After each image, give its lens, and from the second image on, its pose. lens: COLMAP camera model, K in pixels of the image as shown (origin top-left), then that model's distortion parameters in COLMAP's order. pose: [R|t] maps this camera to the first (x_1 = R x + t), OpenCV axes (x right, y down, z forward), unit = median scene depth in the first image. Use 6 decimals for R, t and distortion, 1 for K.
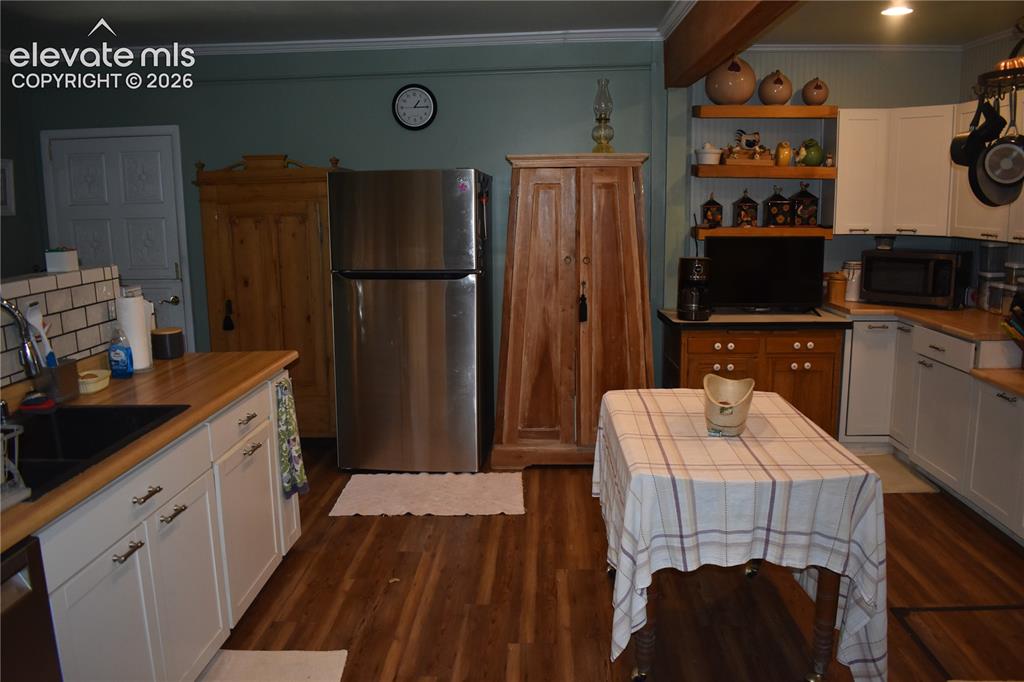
lens RADIAL K [[794.0, 0, 512.0], [0, 794.0, 341.0], [0, 0, 1]] dist [-0.092940, 0.013049]
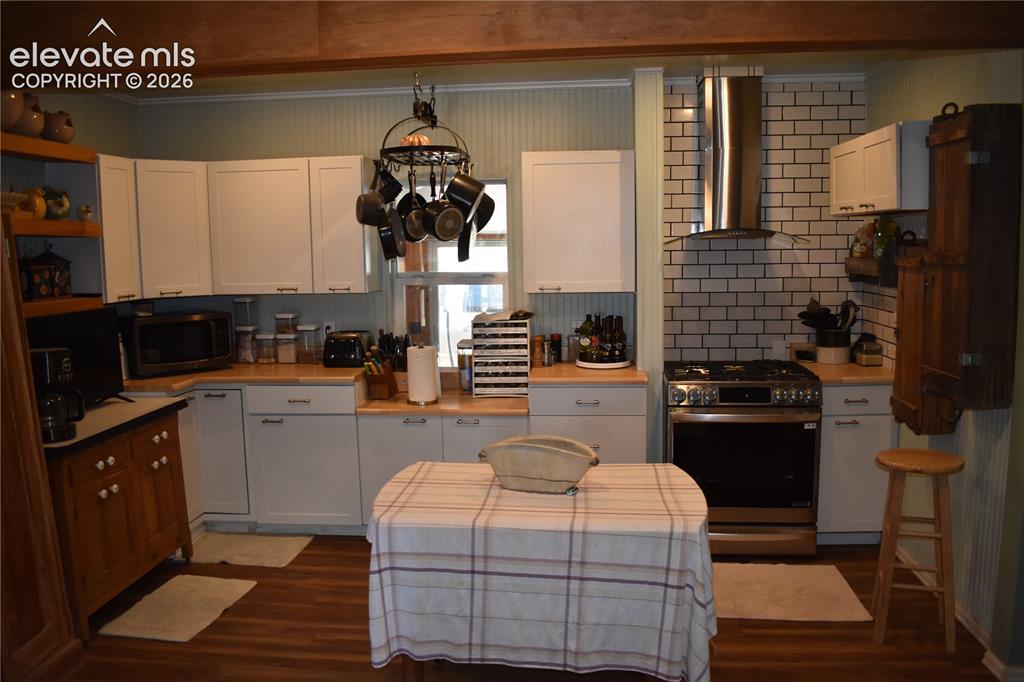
lens RADIAL K [[794.0, 0, 512.0], [0, 794.0, 341.0], [0, 0, 1]] dist [-0.092940, 0.013049]
pose [[0.060543, -0.105891, 0.992533, -0.390321], [0.191368, 0.977143, 0.092576, -0.094569], [-0.979649, 0.184334, 0.079423, 0.537806]]
